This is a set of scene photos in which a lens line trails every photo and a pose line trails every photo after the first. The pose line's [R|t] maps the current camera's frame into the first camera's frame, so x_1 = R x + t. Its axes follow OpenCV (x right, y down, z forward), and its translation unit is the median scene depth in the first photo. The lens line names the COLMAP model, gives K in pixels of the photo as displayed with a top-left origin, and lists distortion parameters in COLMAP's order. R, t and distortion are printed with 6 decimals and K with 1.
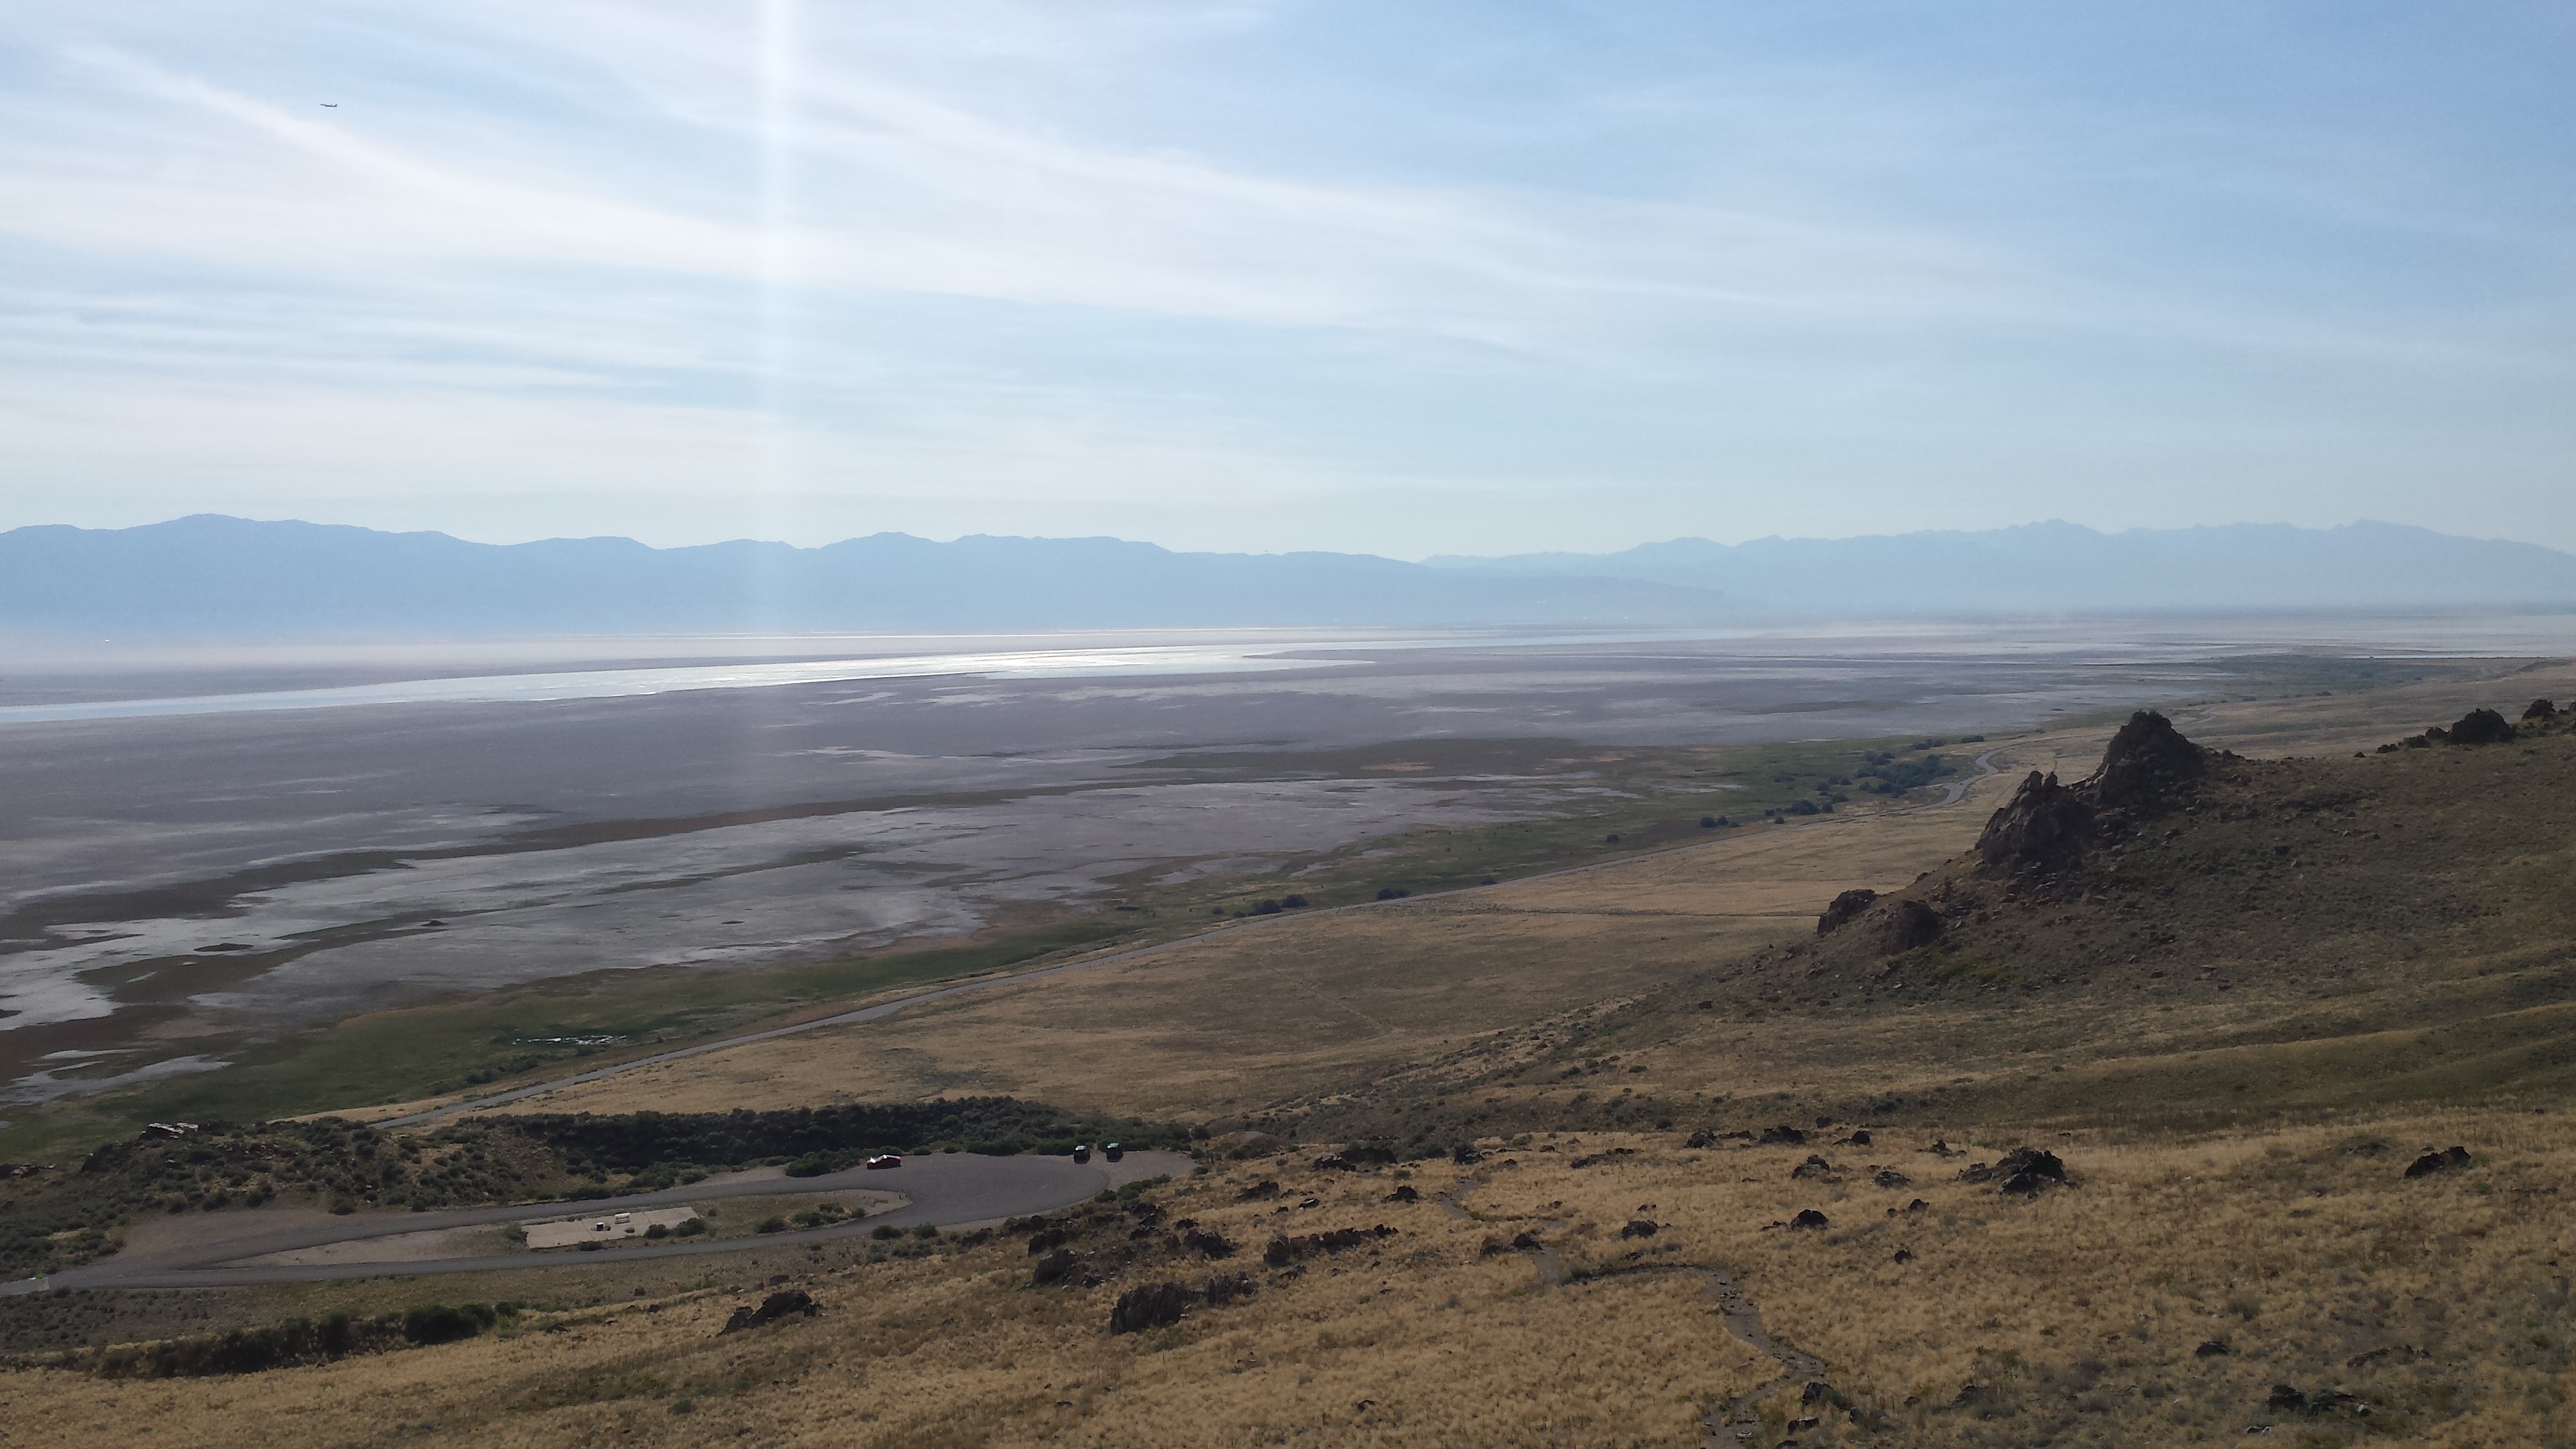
lens RADIAL K [[2434.5, 0, 1288.0], [0, 2434.5, 724.5], [0, 0, 1]] dist [0.160655, -0.391748]
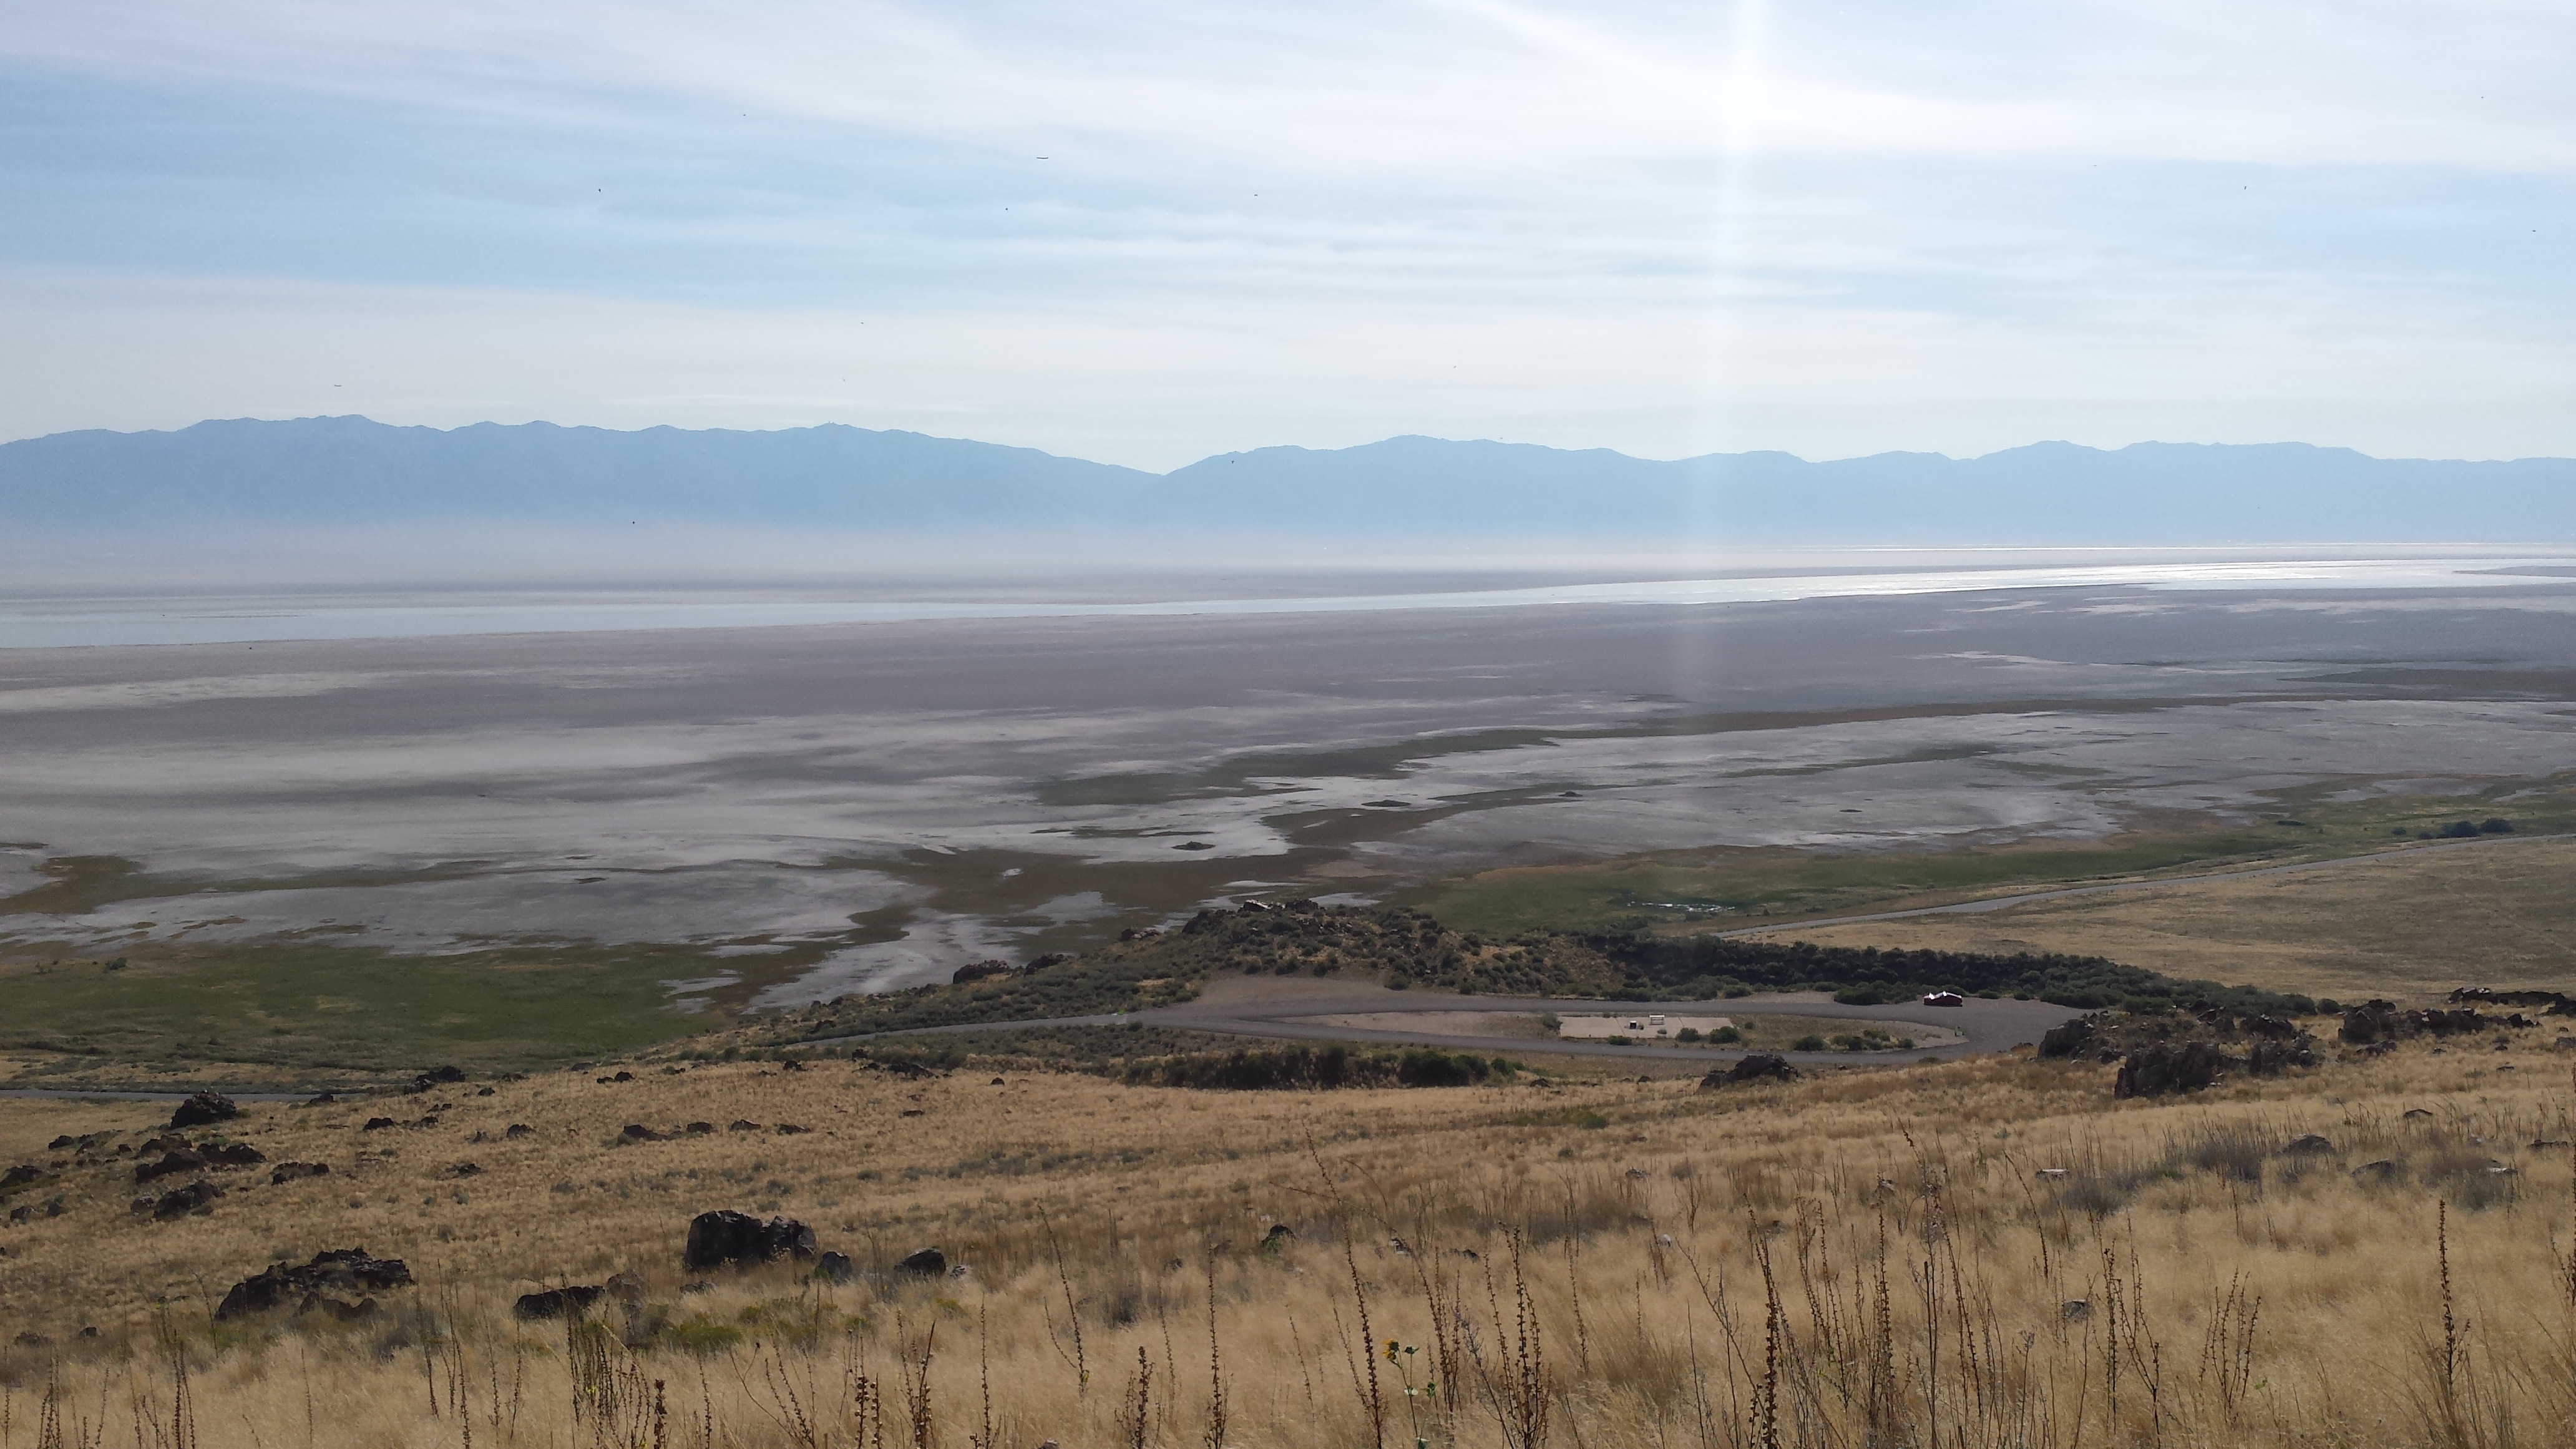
lens RADIAL K [[2434.5, 0, 1288.0], [0, 2434.5, 724.5], [0, 0, 1]] dist [0.160655, -0.391748]
pose [[0.896425, 0.047347, -0.440659, 0.015389], [-0.031353, 0.998561, 0.043509, 0.049484], [0.442085, -0.025186, 0.896619, 0.088831]]
